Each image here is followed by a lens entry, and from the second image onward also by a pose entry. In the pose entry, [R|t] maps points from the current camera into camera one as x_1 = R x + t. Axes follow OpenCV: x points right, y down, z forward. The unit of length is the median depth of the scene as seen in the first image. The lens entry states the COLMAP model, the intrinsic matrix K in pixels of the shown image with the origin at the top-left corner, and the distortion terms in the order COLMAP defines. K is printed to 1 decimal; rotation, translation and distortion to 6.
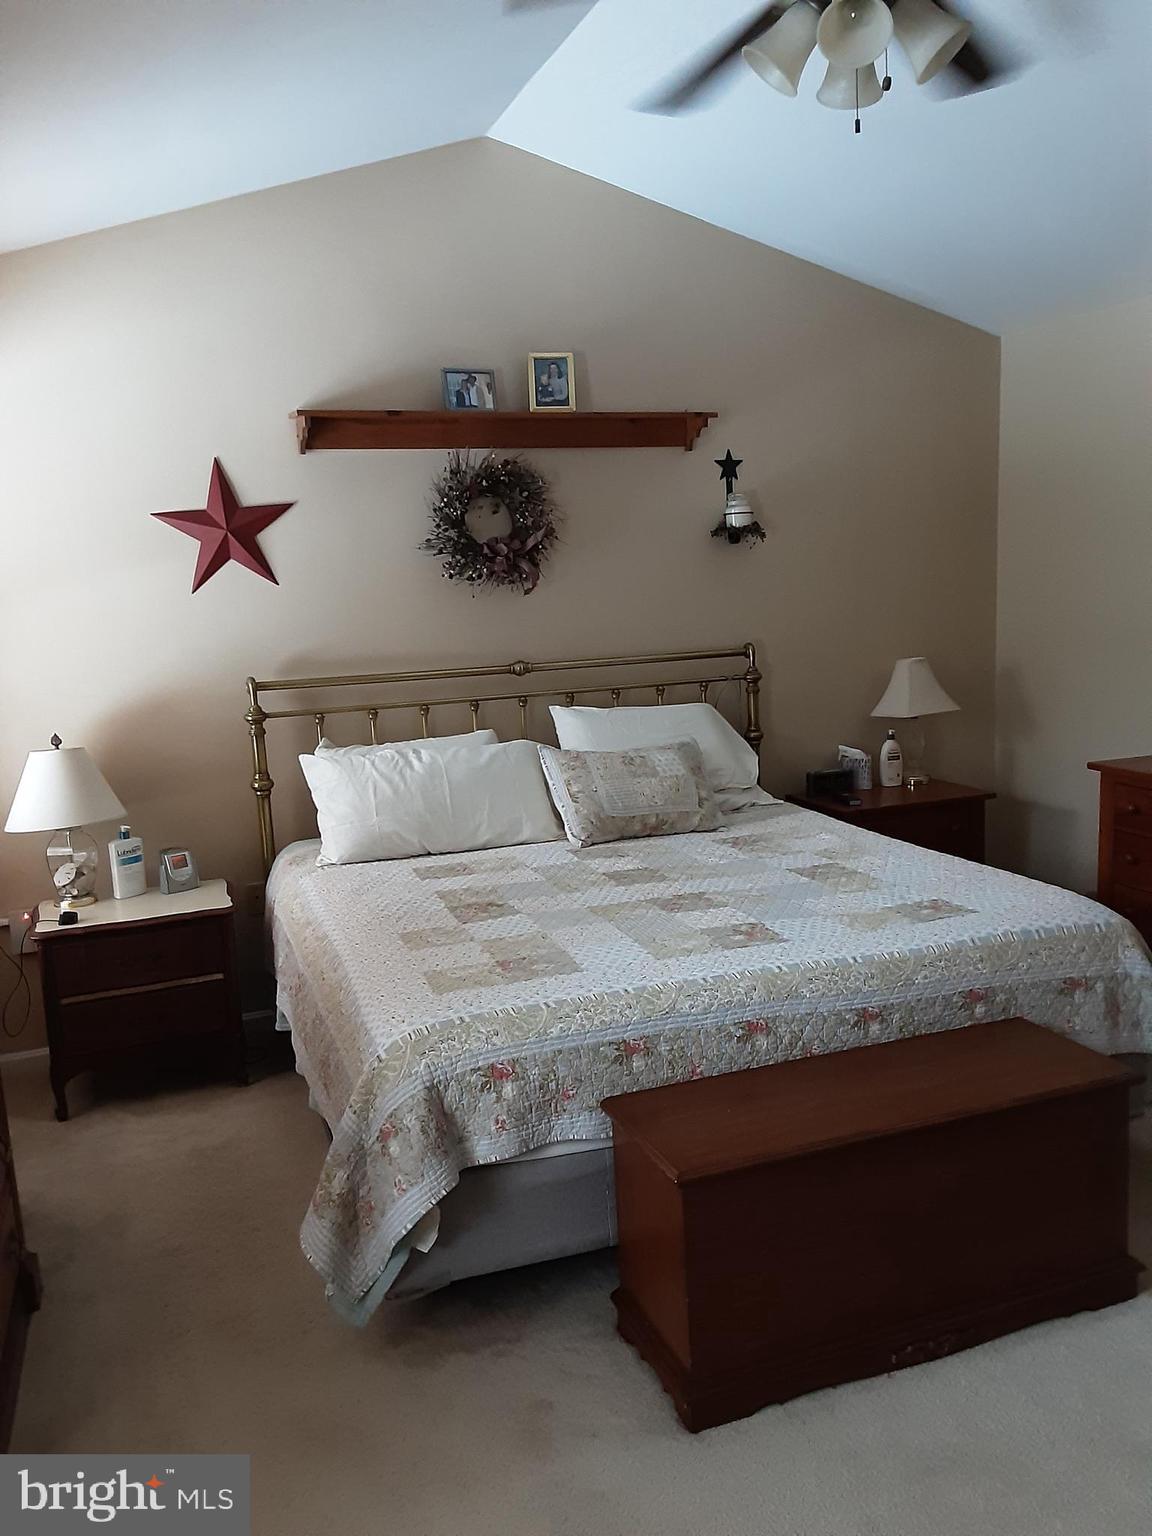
lens RADIAL K [[1253.7, 0, 576.0], [0, 1253.7, 768.0], [0, 0, 1]] dist [0.057403, -0.001767]
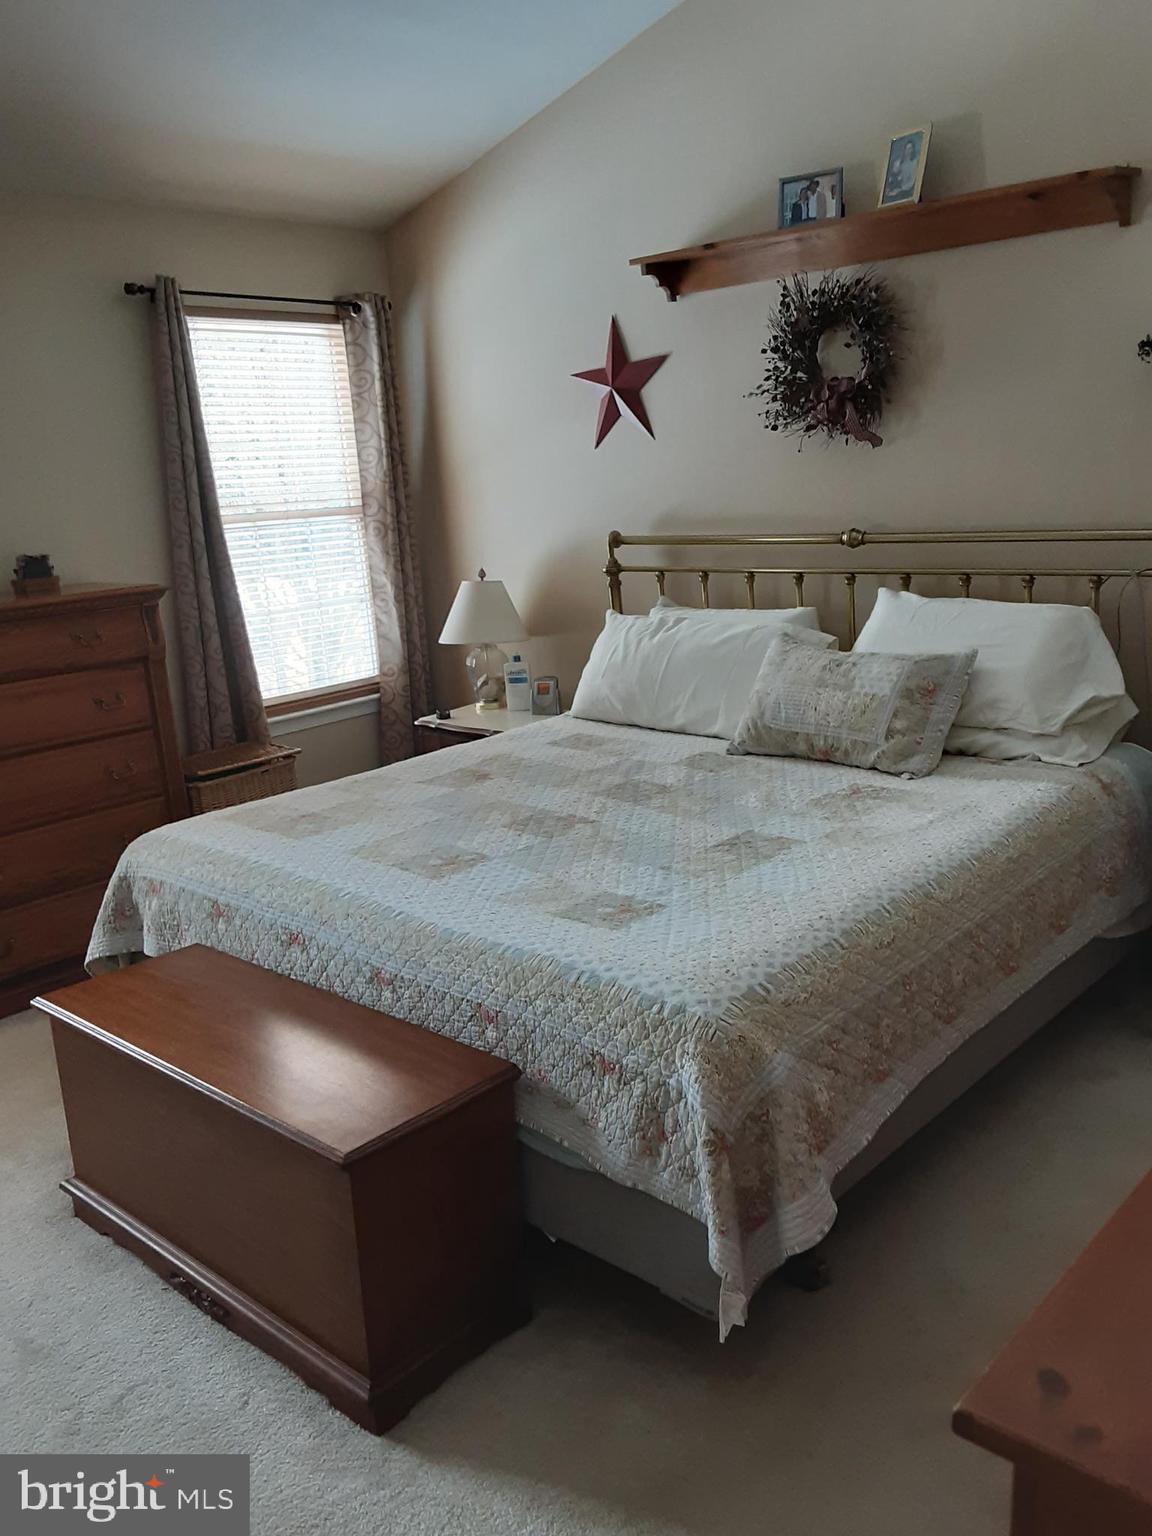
lens RADIAL K [[1249.0, 0, 577.2], [0, 1249.0, 759.8], [0, 0, 1]] dist [0.081611, -0.092028]
pose [[0.465441, 0.222286, -0.856711, 0.712605], [-0.098779, 0.974947, 0.199299, -0.096895], [0.879549, -0.008137, 0.475738, 0.502819]]
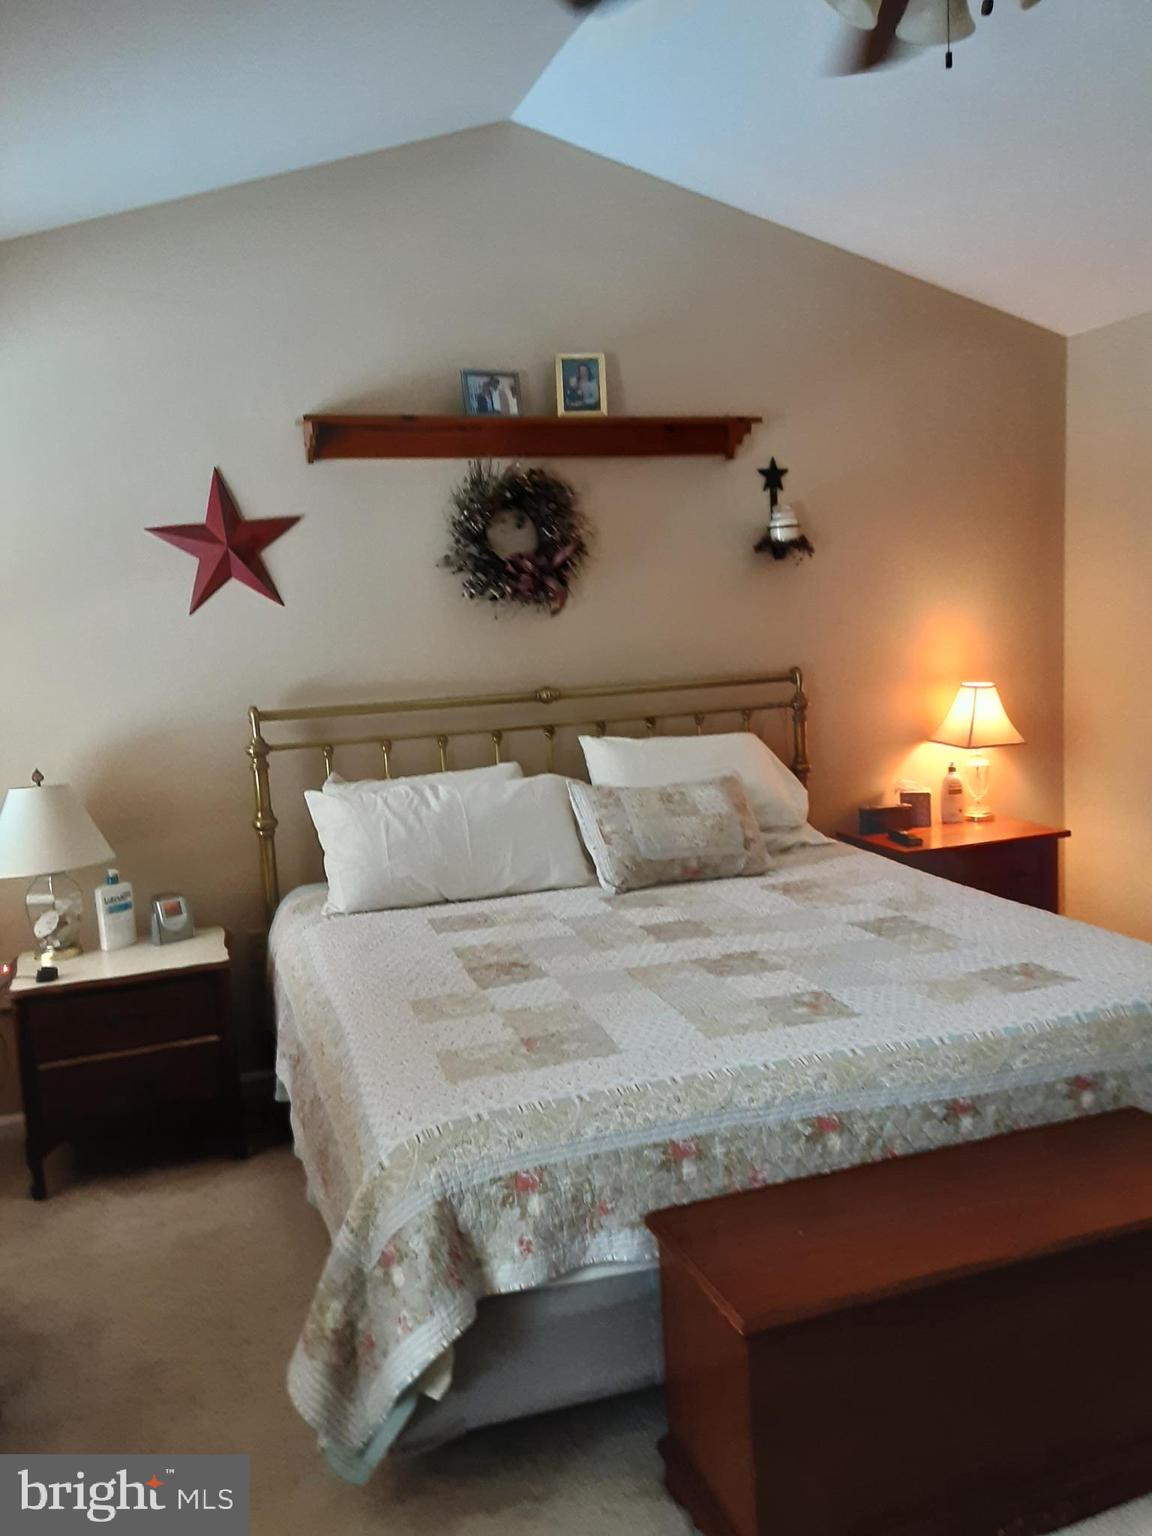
lens RADIAL K [[1249.0, 0, 577.2], [0, 1249.0, 759.8], [0, 0, 1]] dist [0.081611, -0.092028]
pose [[0.999830, -0.001068, -0.018431, -0.006320], [0.000651, 0.999744, -0.022602, -0.013340], [0.018450, 0.022586, 0.999575, 0.099900]]
